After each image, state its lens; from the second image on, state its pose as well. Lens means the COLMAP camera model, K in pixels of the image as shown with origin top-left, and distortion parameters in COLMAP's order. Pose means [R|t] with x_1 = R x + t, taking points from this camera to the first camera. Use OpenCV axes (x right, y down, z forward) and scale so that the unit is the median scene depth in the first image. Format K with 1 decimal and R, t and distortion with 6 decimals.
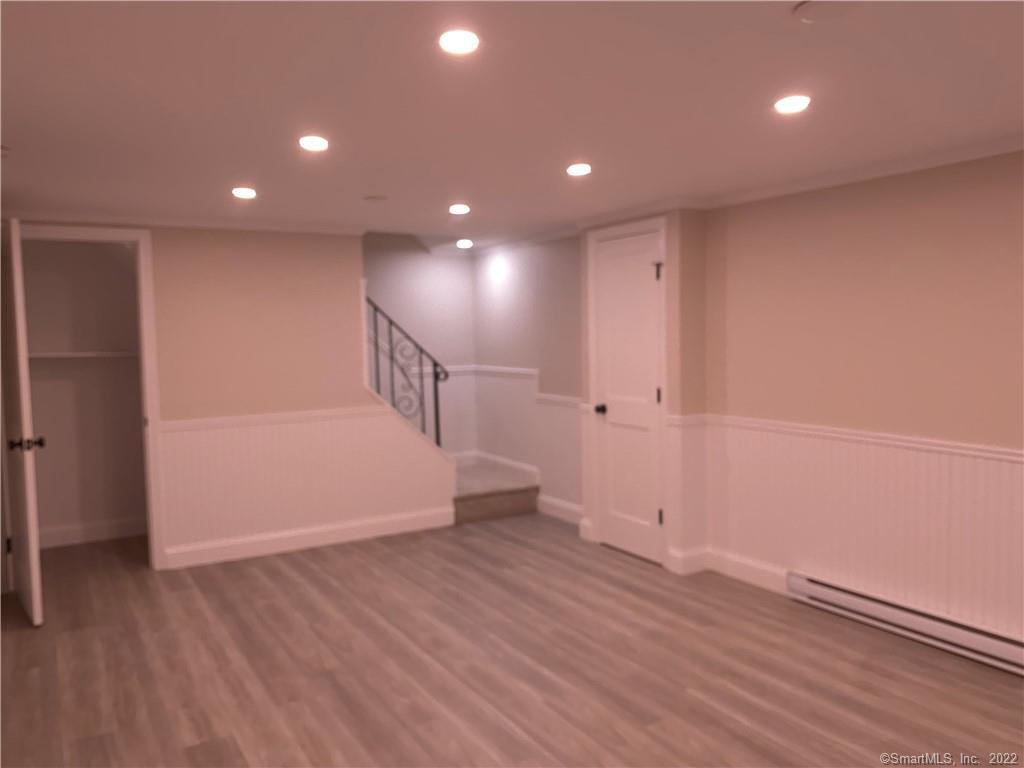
lens RADIAL K [[788.6, 0, 508.7], [0, 788.6, 383.1], [0, 0, 1]] dist [0.010860, 0.018061]
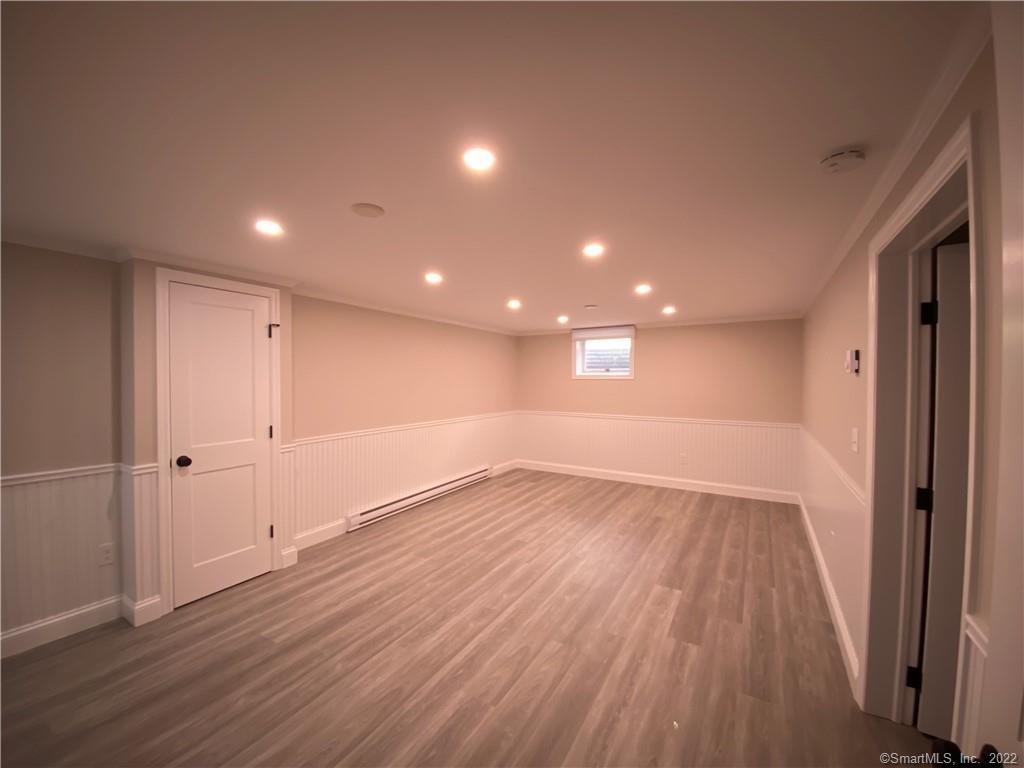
lens RADIAL K [[417.8, 0, 503.7], [0, 417.8, 387.4], [0, 0, 1]] dist [-0.010572, -0.001872]
pose [[-0.462678, 0.003733, 0.886519, -0.699938], [0.080508, 0.996036, 0.037824, -0.061864], [-0.882863, 0.088872, -0.461144, 1.235004]]
